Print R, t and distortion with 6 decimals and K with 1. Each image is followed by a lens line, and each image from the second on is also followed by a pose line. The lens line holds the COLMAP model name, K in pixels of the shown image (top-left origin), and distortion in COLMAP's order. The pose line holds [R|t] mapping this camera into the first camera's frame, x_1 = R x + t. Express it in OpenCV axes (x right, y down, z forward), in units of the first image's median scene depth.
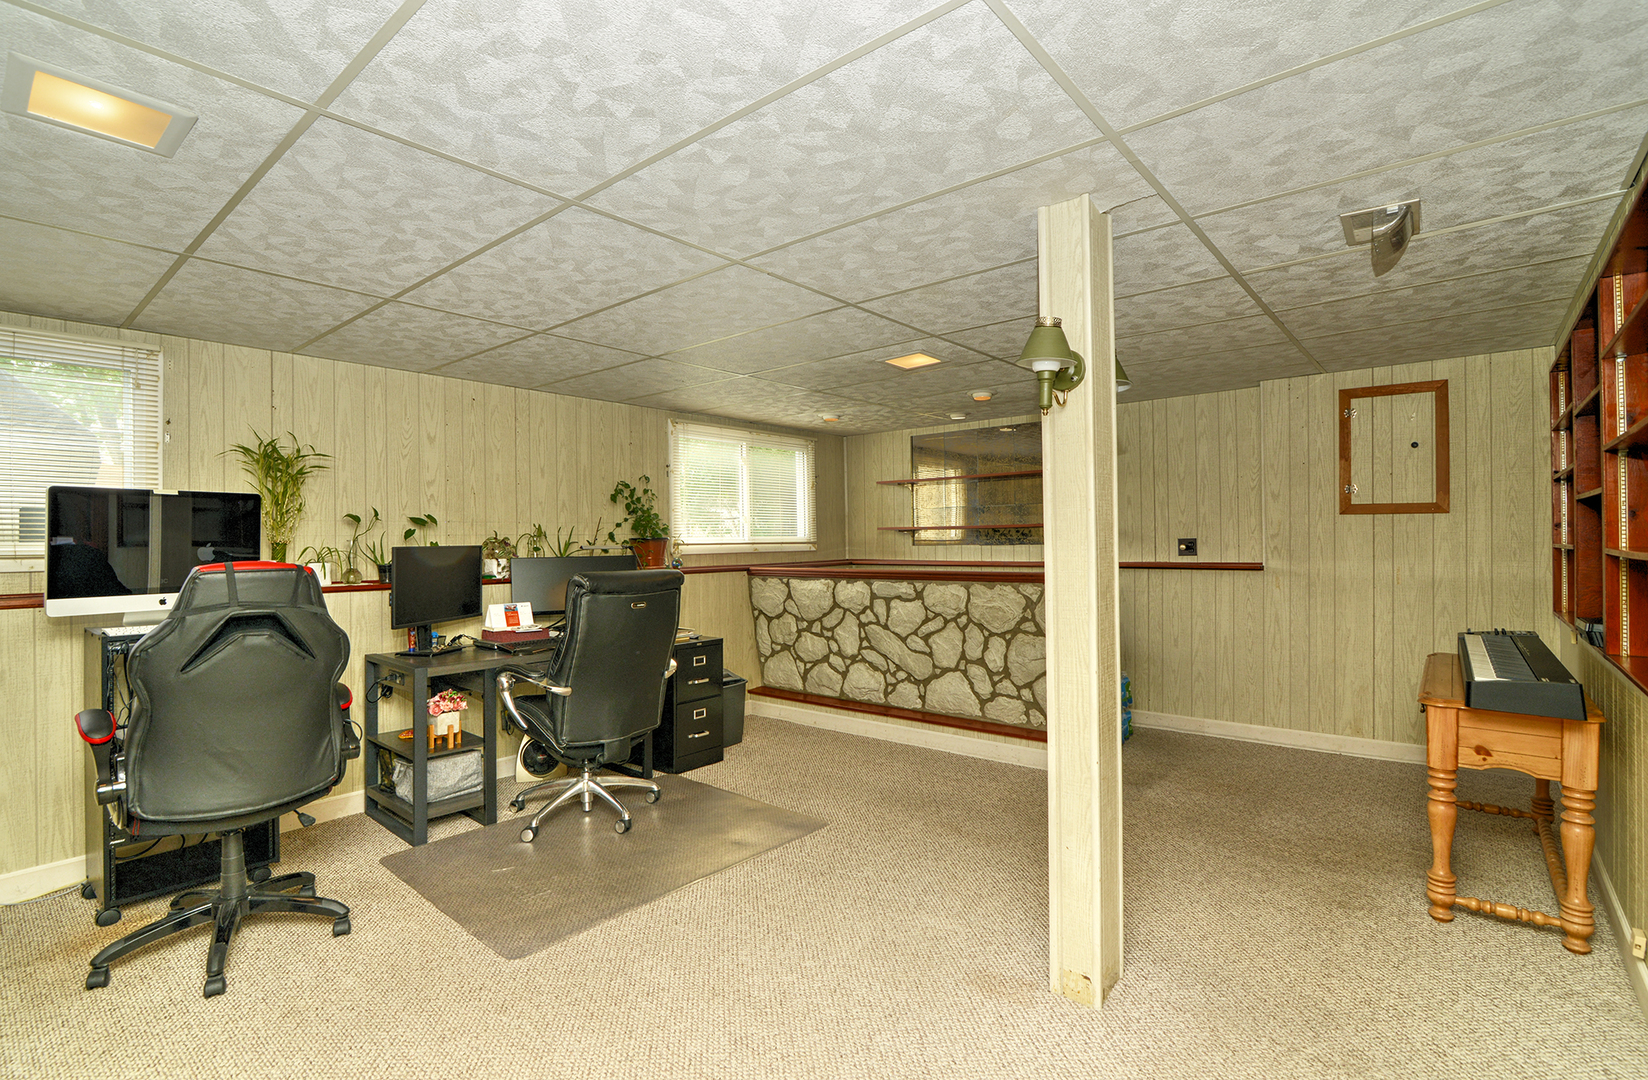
lens RADIAL K [[791.4, 0, 824.0], [0, 791.4, 540.0], [0, 0, 1]] dist [-0.002623, -0.000261]
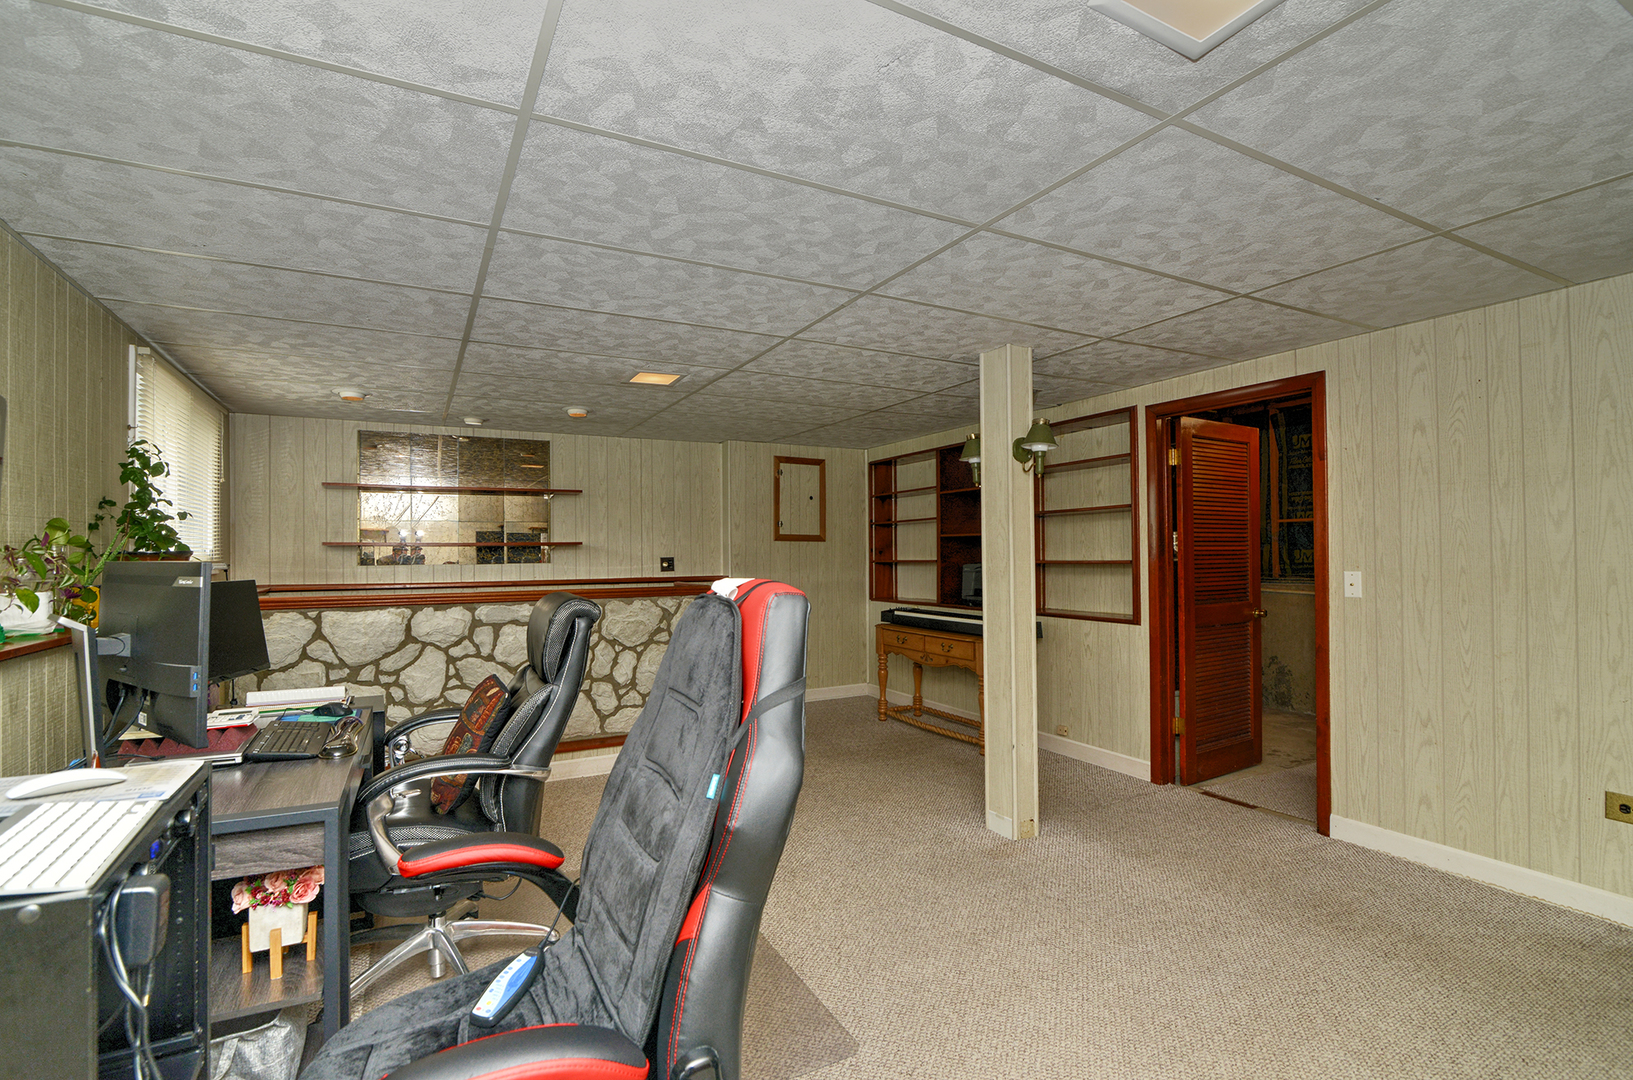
lens RADIAL K [[778.3, 0, 816.5], [0, 778.3, 540.0], [0, 0, 1]] dist [0.000112, 0.000044]
pose [[0.371037, 0.025794, 0.928260, -0.577821], [0.002984, 0.999576, -0.028968, 0.006925], [-0.928613, 0.013518, 0.370803, 0.350779]]
